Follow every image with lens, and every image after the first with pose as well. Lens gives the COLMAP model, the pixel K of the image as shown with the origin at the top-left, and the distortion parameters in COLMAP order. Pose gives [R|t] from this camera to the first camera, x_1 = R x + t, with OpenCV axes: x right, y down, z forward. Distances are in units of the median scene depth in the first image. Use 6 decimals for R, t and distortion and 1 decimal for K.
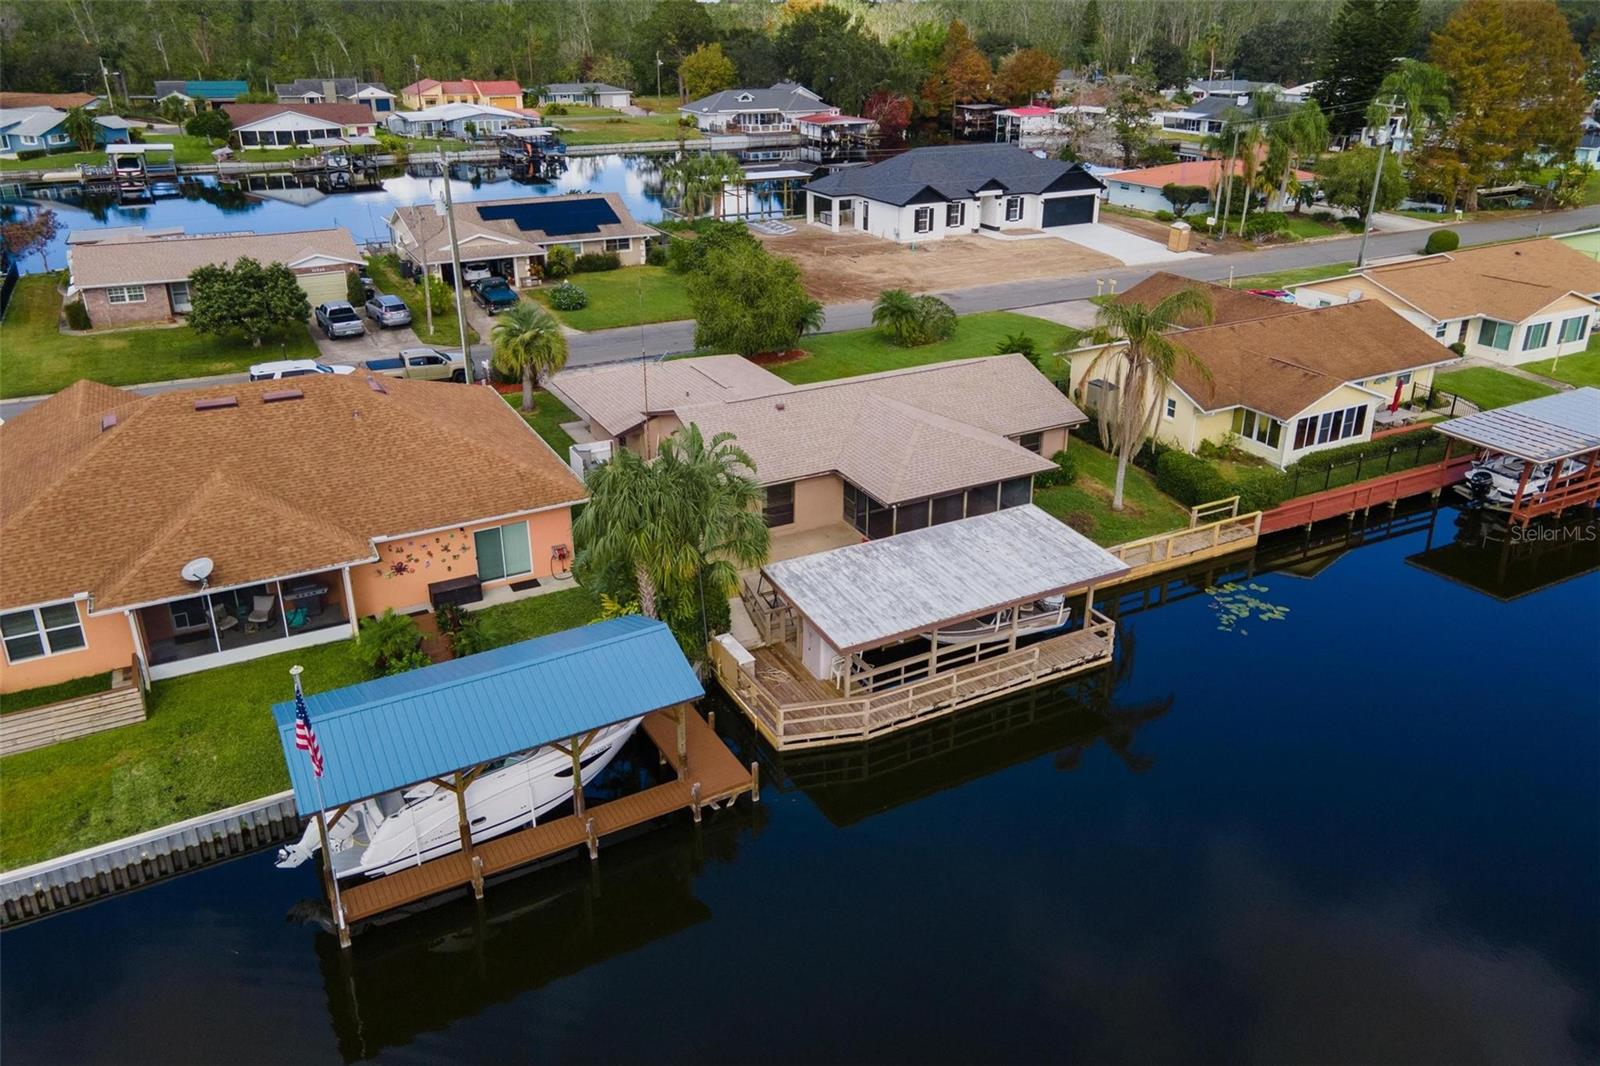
lens RADIAL K [[1231.0, 0, 807.5], [0, 1231.0, 483.4], [0, 0, 1]] dist [0.006932, 0.045426]
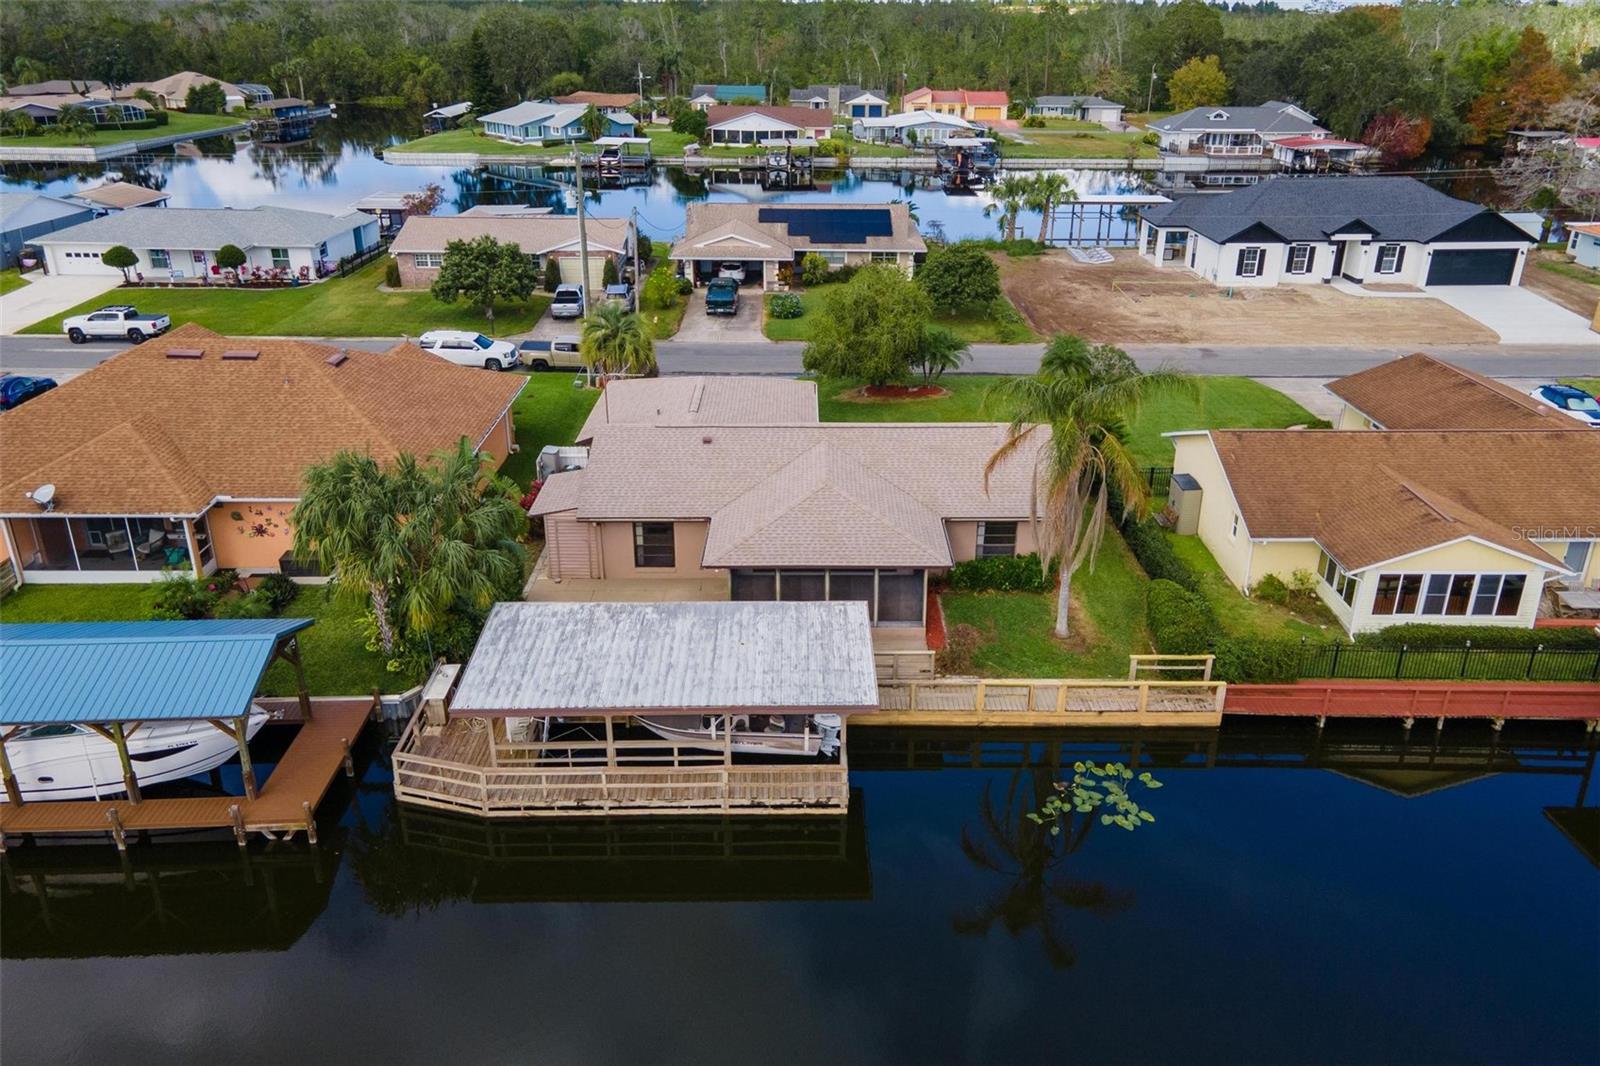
lens RADIAL K [[1211.9, 0, 702.0], [0, 1211.9, 497.1], [0, 0, 1]] dist [0.005806, 0.061321]
pose [[0.879110, 0.180710, -0.441033, 0.161779], [-0.178120, 0.982853, 0.047670, -0.026917], [0.442085, 0.036650, 0.896224, 0.083725]]
